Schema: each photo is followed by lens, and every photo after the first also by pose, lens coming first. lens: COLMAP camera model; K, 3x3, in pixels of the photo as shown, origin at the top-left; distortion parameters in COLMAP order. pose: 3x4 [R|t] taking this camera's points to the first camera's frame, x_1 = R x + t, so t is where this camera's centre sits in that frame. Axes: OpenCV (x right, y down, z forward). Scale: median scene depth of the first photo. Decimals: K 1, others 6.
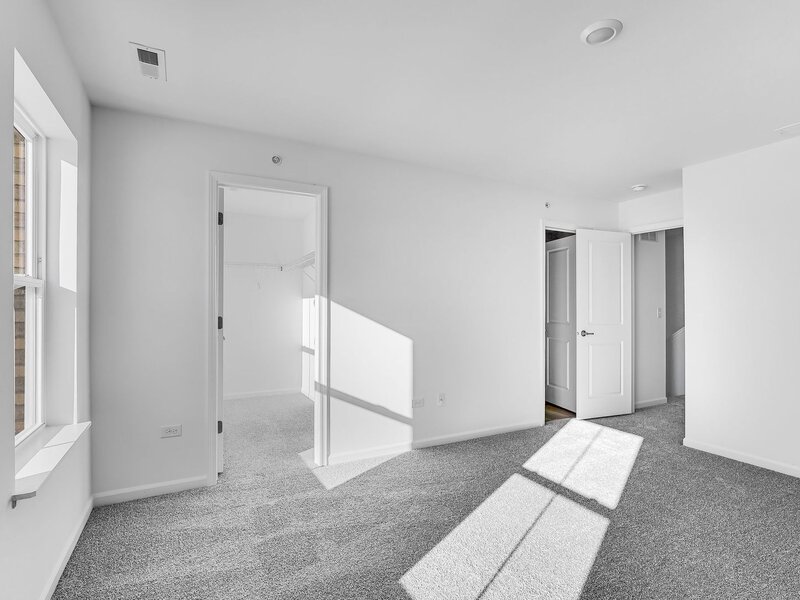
lens RADIAL K [[406.5, 0, 402.9], [0, 406.5, 301.1], [0, 0, 1]] dist [-0.018150, 0.004635]
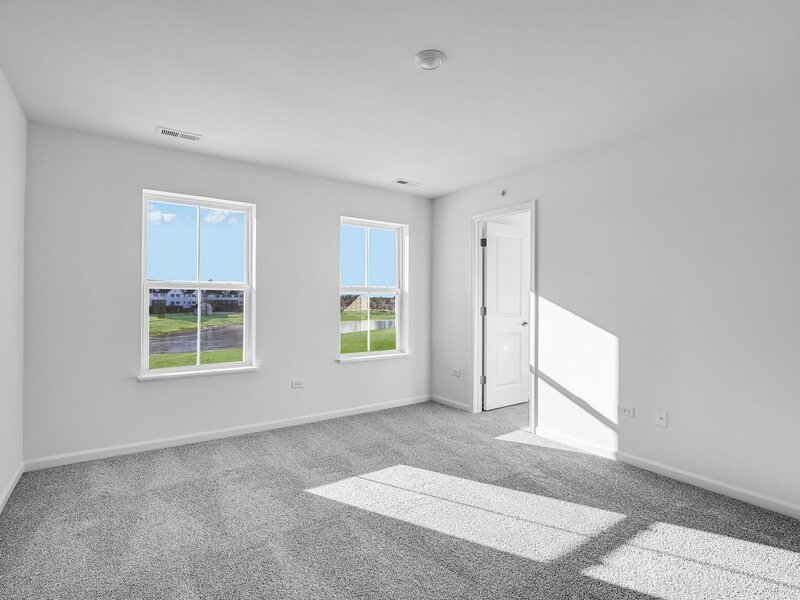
lens RADIAL K [[406.5, 0, 404.9], [0, 406.5, 300.5], [0, 0, 1]] dist [-0.018150, 0.004635]
pose [[0.145316, -0.005806, -0.989368, 0.938137], [-0.001793, 0.999980, -0.006132, 0.021516], [0.989384, 0.002665, 0.145302, 0.451753]]
